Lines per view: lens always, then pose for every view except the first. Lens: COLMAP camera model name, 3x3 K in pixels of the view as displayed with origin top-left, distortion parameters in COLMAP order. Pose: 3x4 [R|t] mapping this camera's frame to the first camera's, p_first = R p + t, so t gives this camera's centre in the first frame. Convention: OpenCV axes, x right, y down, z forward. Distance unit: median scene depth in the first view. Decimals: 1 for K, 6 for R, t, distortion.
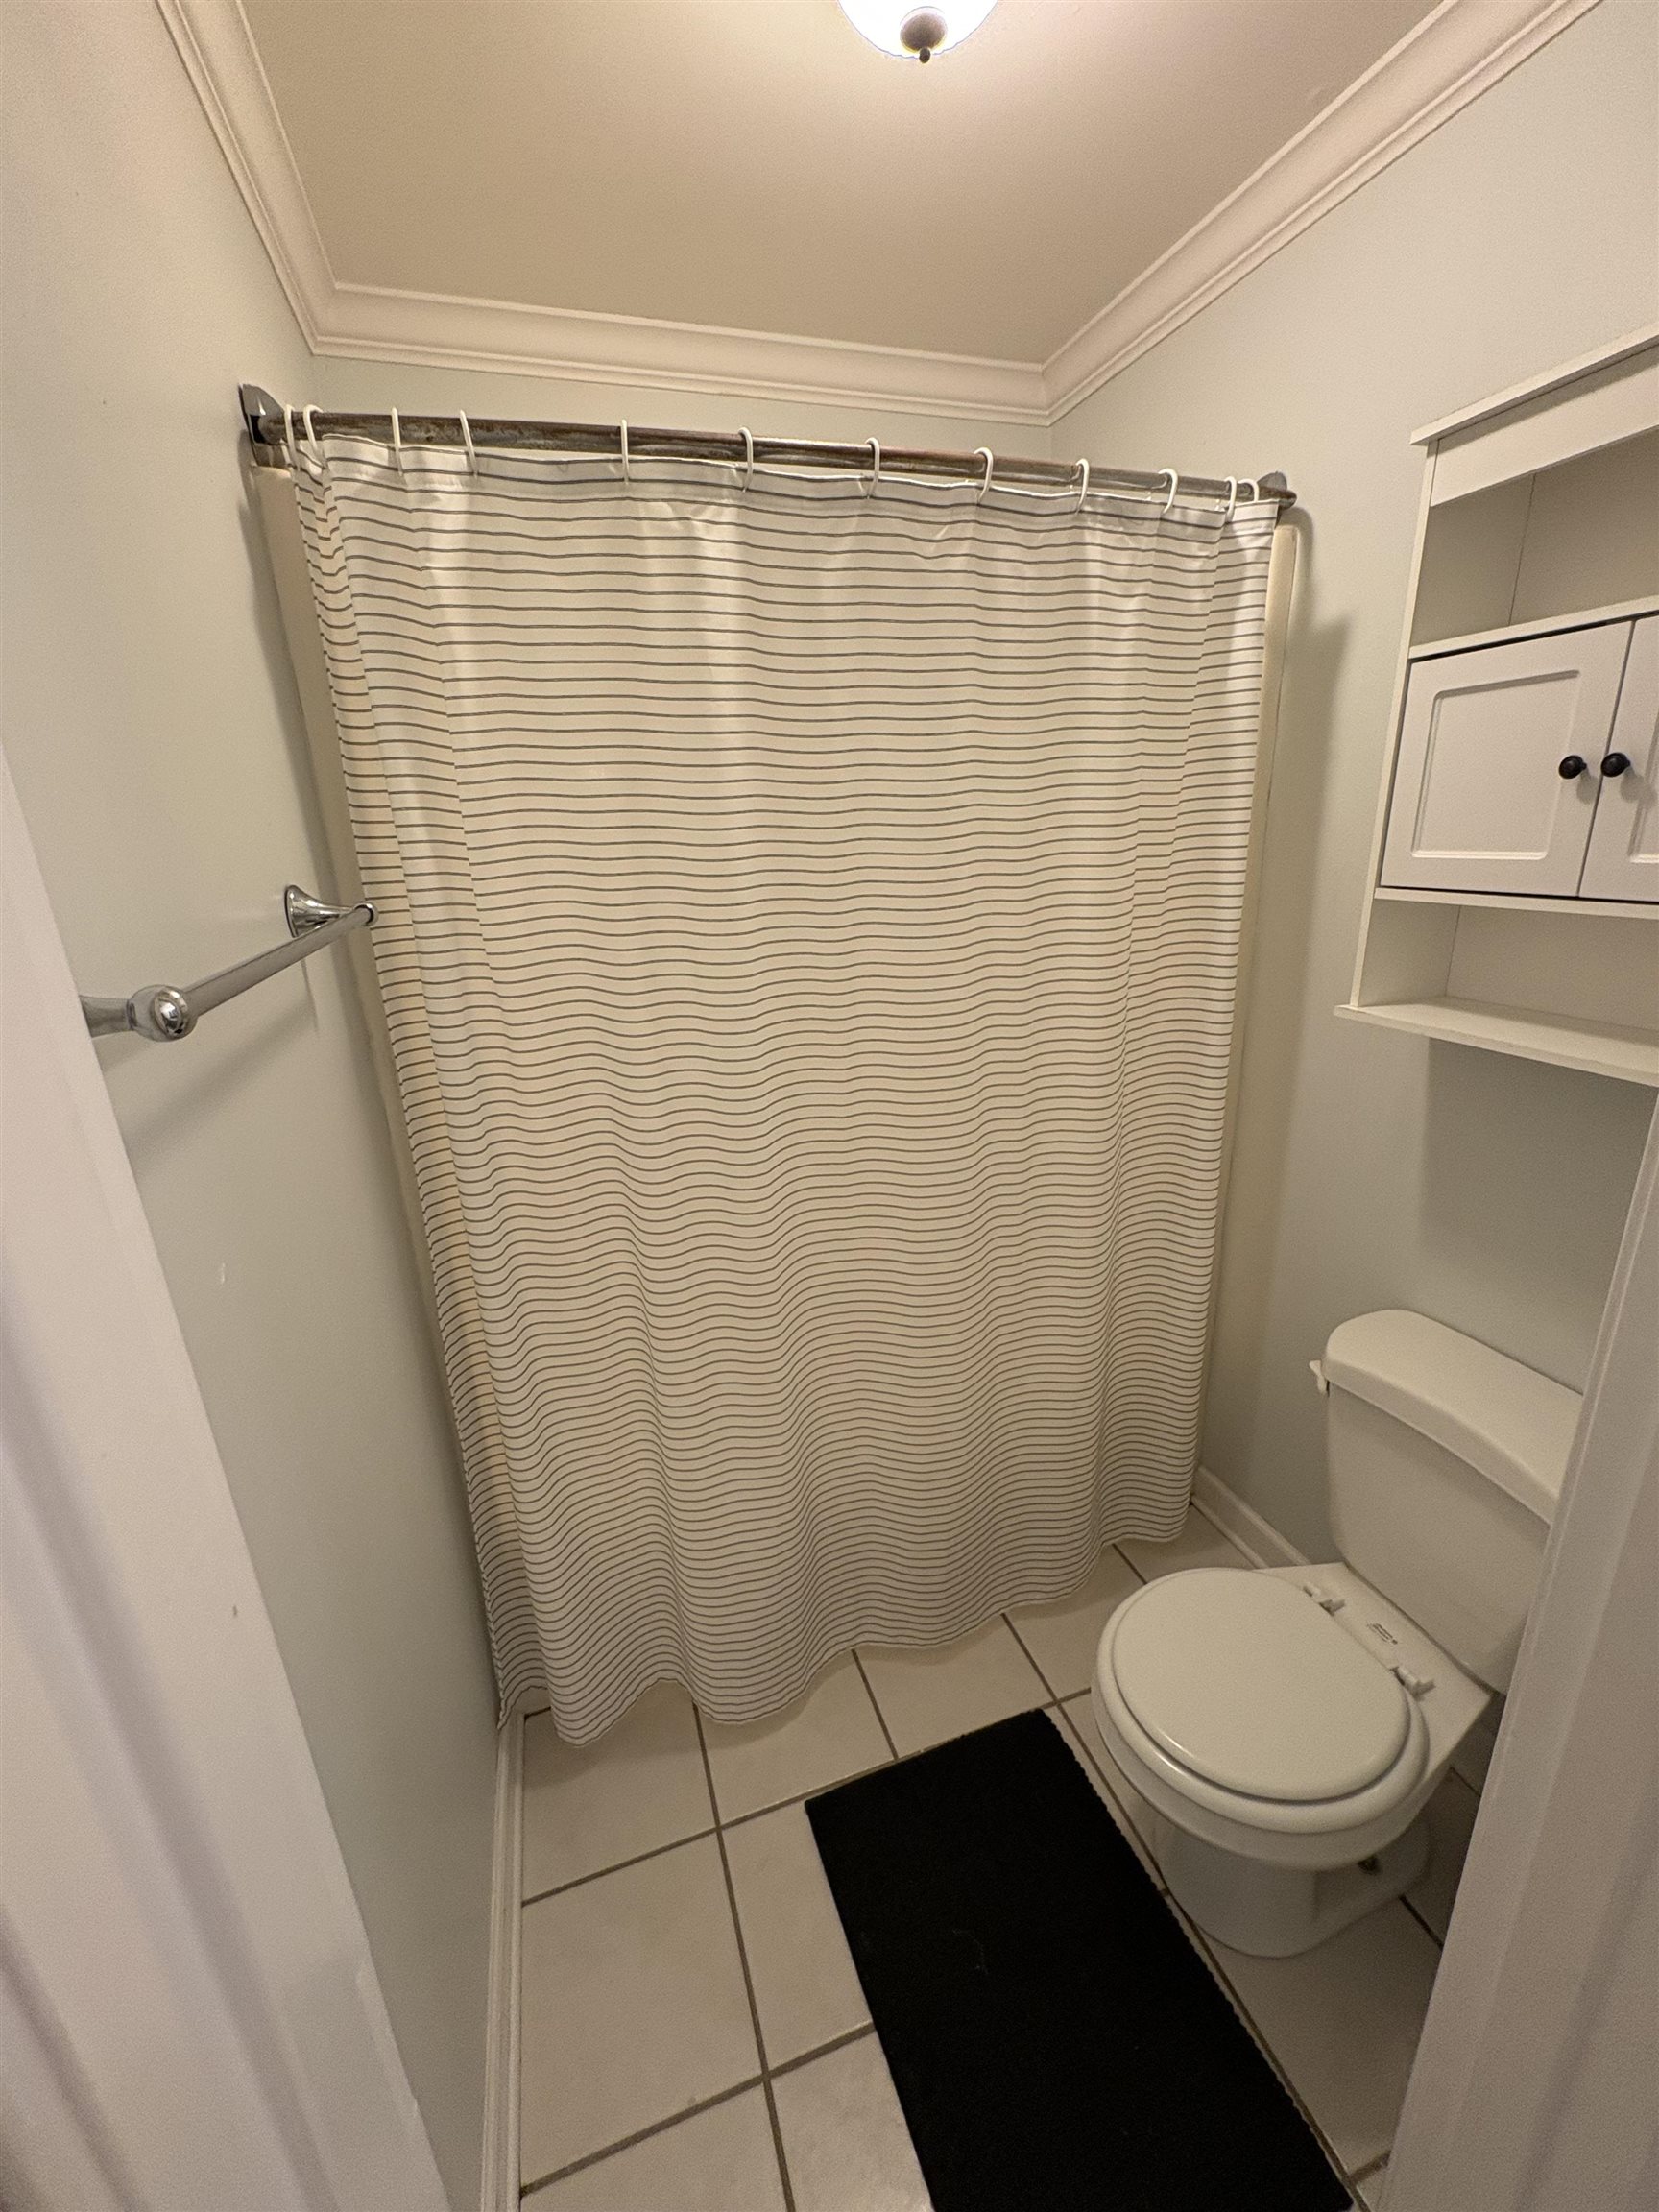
lens RADIAL K [[885.1, 0, 830.9], [0, 885.1, 1104.3], [0, 0, 1]] dist [-0.002000, 0.000103]
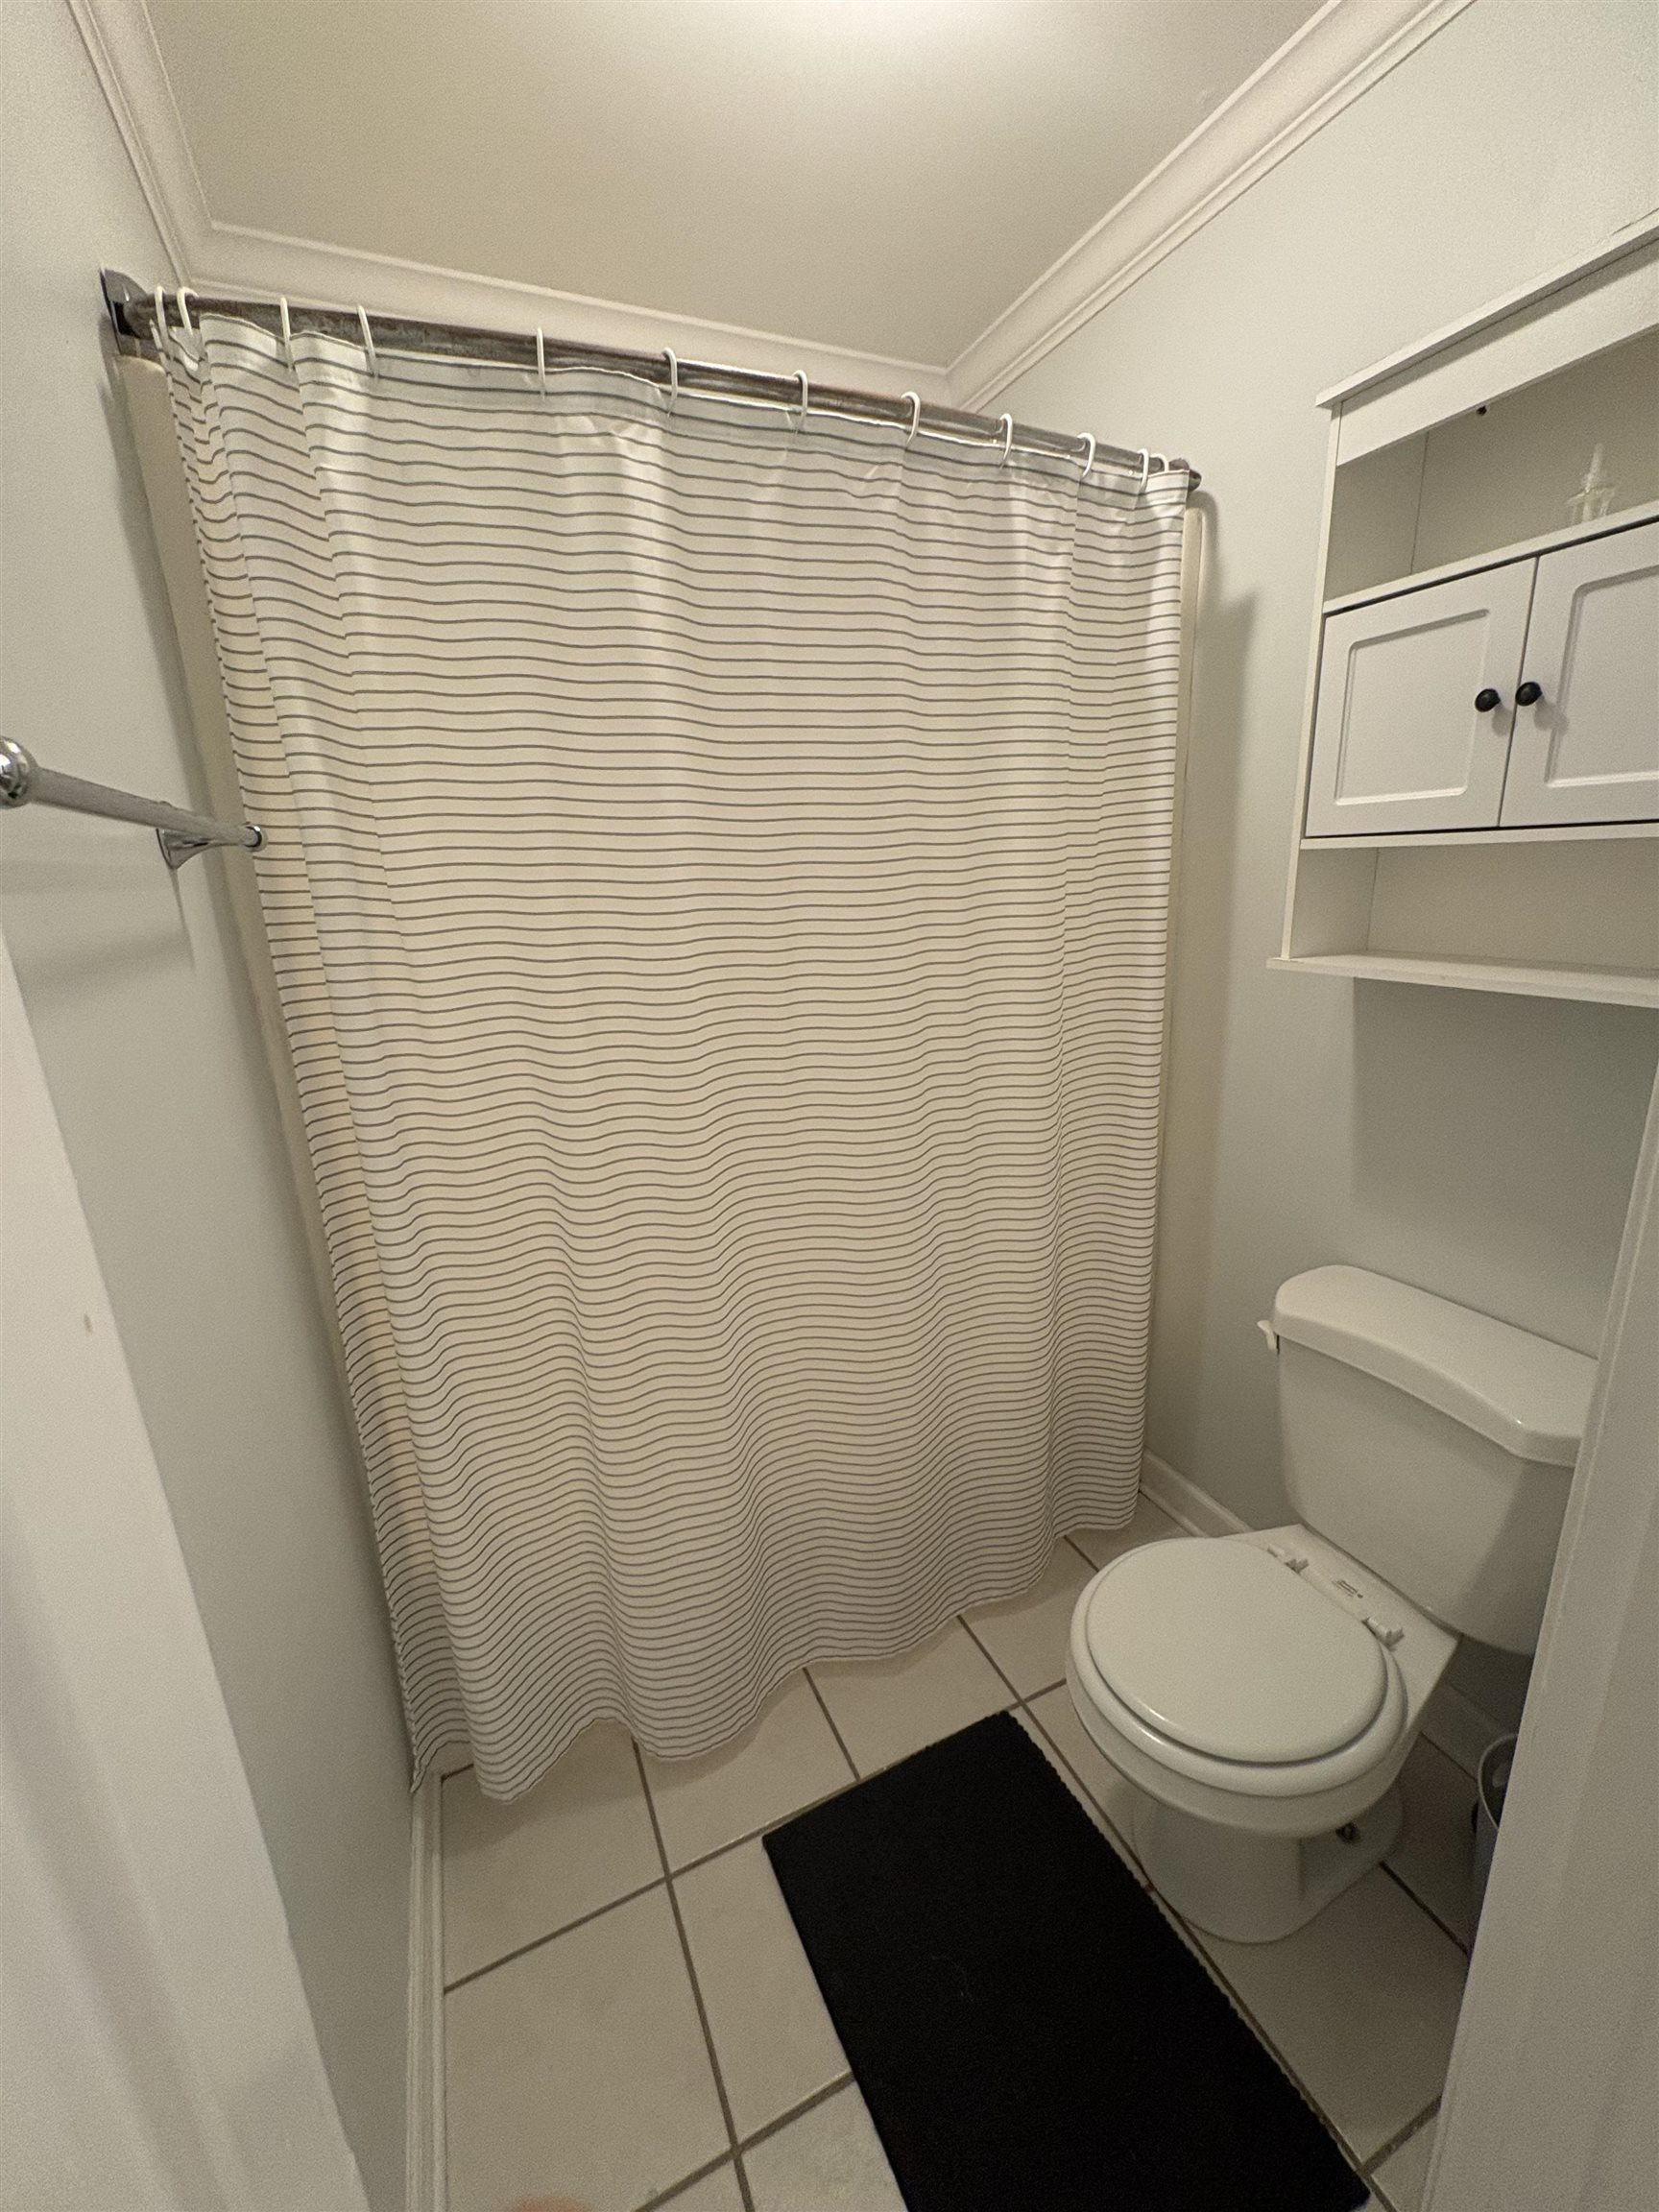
lens RADIAL K [[885.1, 0, 831.2], [0, 885.1, 1104.9], [0, 0, 1]] dist [-0.002000, 0.000103]
pose [[0.994271, -0.028554, 0.103006, -0.037682], [0.033277, 0.998458, -0.044431, 0.090760], [-0.101579, 0.047604, 0.993688, 0.056828]]
